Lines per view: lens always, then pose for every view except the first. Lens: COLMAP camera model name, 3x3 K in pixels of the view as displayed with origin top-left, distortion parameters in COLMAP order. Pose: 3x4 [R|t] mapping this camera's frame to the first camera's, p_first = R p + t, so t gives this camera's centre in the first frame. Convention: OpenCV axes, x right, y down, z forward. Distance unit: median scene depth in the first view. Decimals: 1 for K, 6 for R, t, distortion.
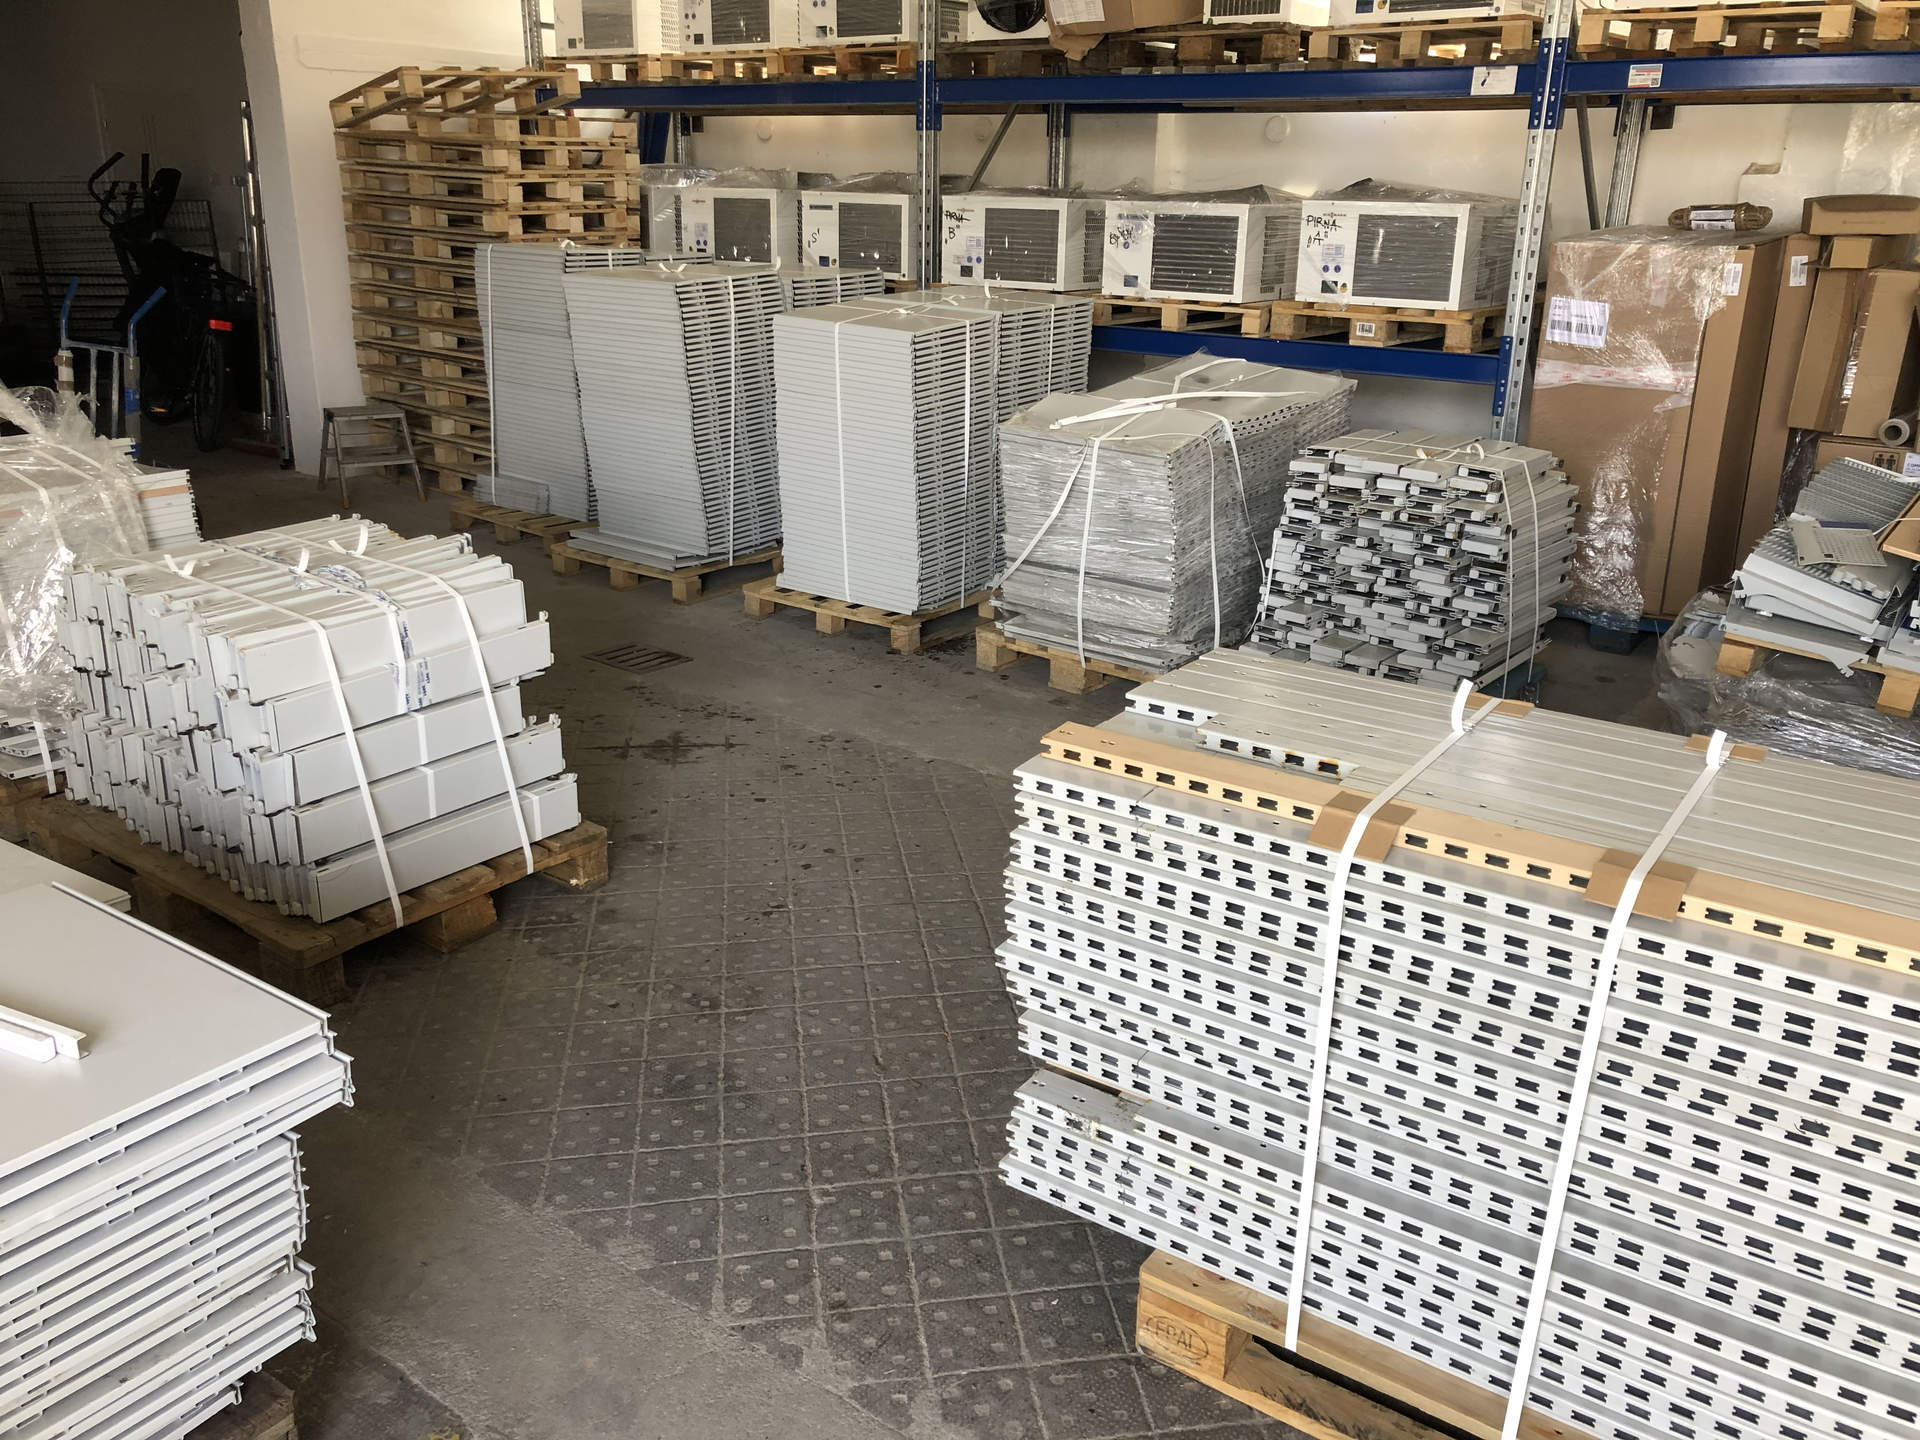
lens RADIAL K [[1578.4, 0, 960.0], [0, 1578.4, 720.0], [0, 0, 1]] dist [0.010598, 0.005732]
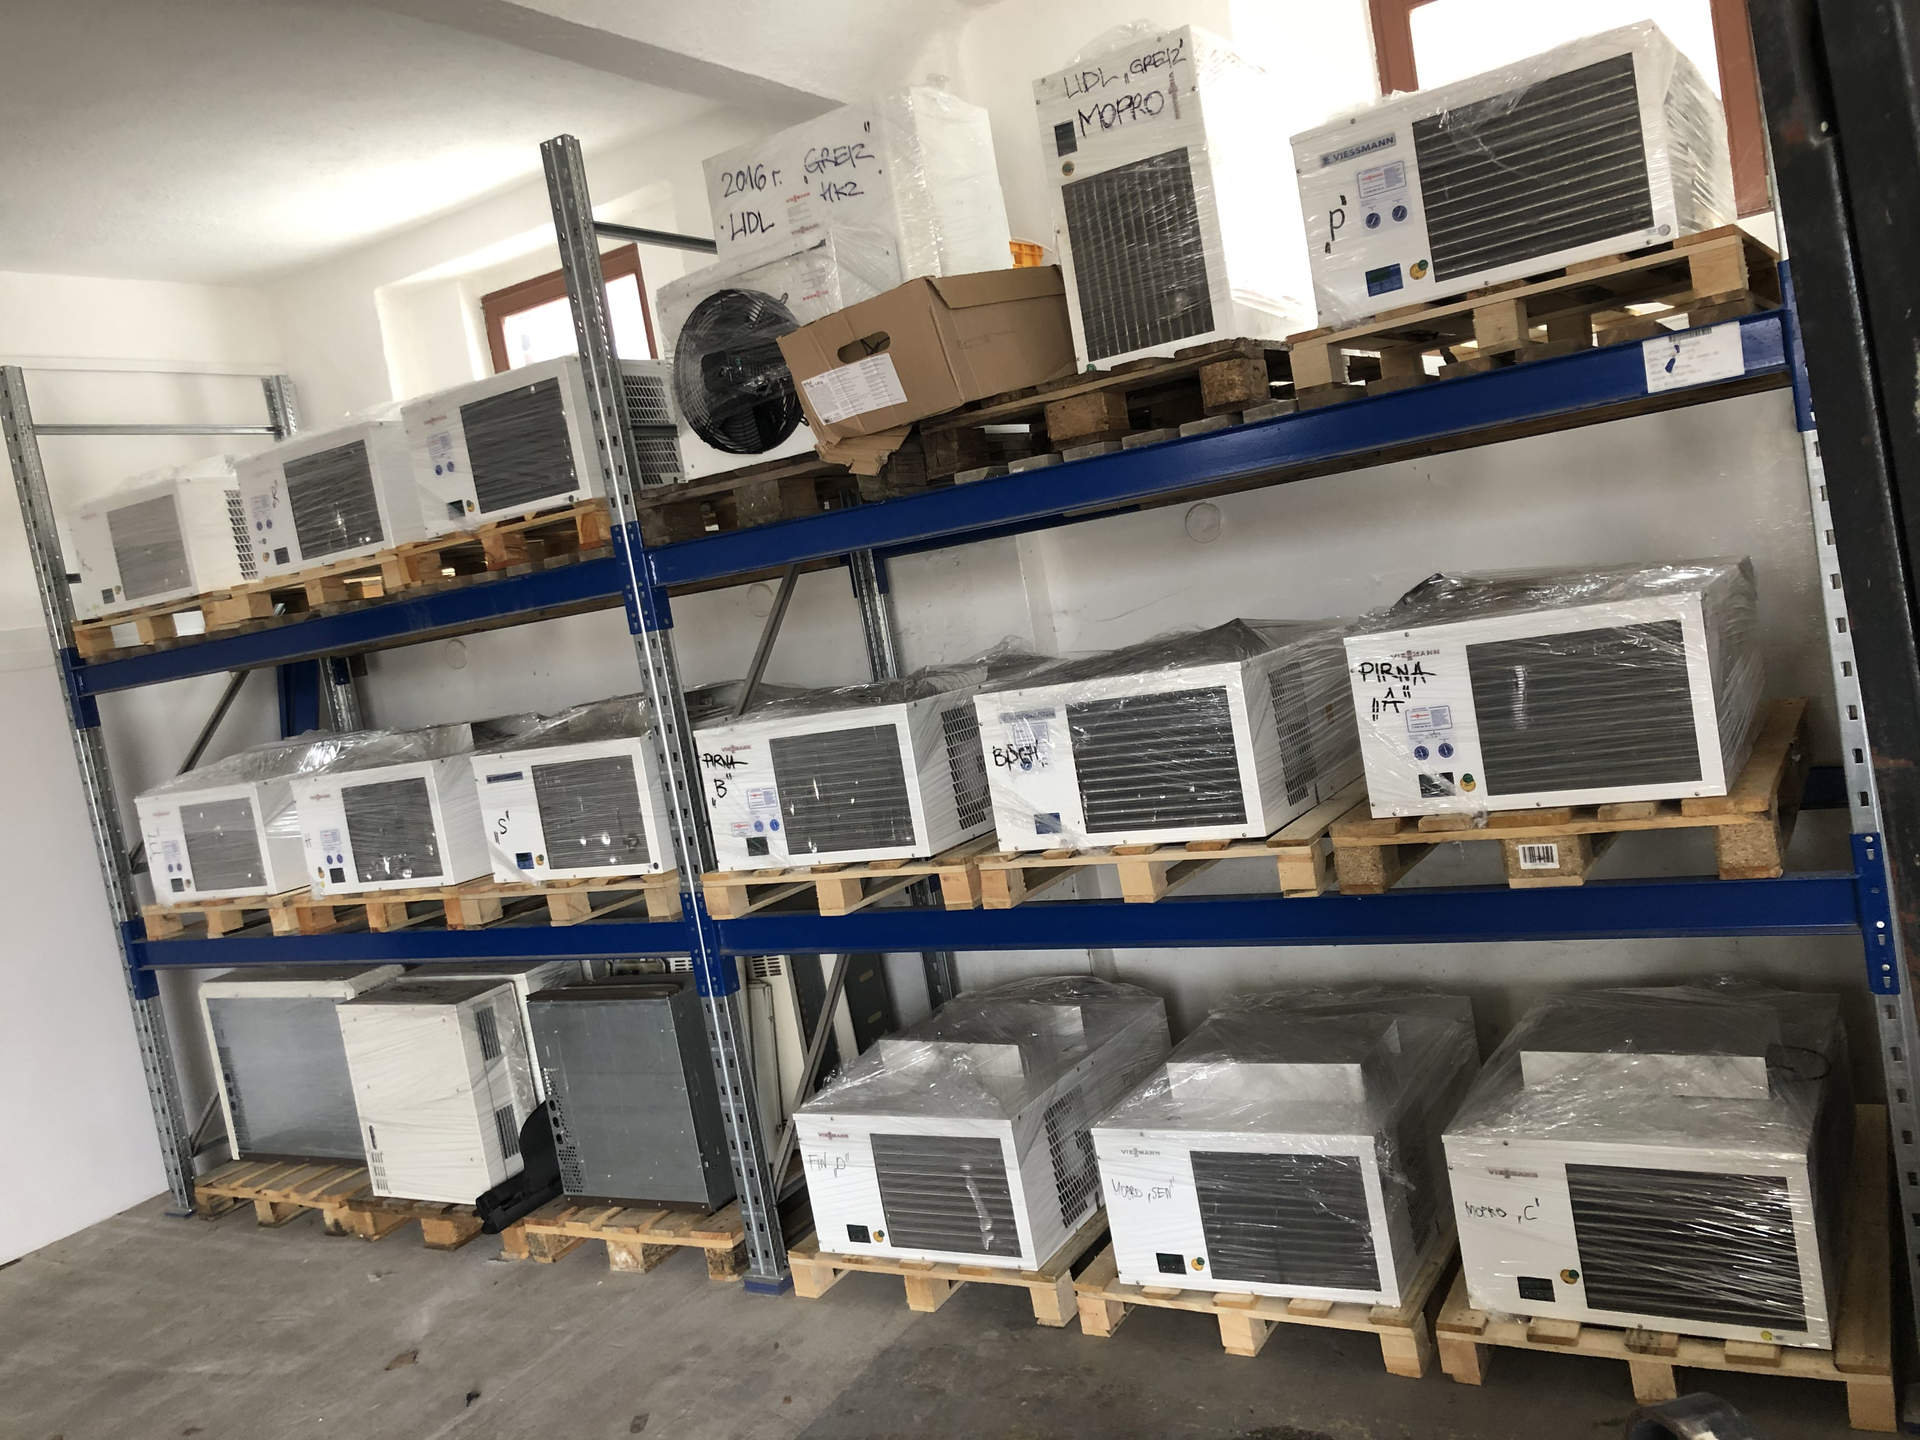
lens RADIAL K [[1640.8, 0, 960.0], [0, 1640.8, 720.0], [0, 0, 1]] dist [0.123087, -0.313465]
pose [[0.977813, -0.191498, 0.084918, 0.035819], [0.206870, 0.946537, -0.247533, -0.173252], [-0.032976, 0.259607, 0.965151, 0.430912]]
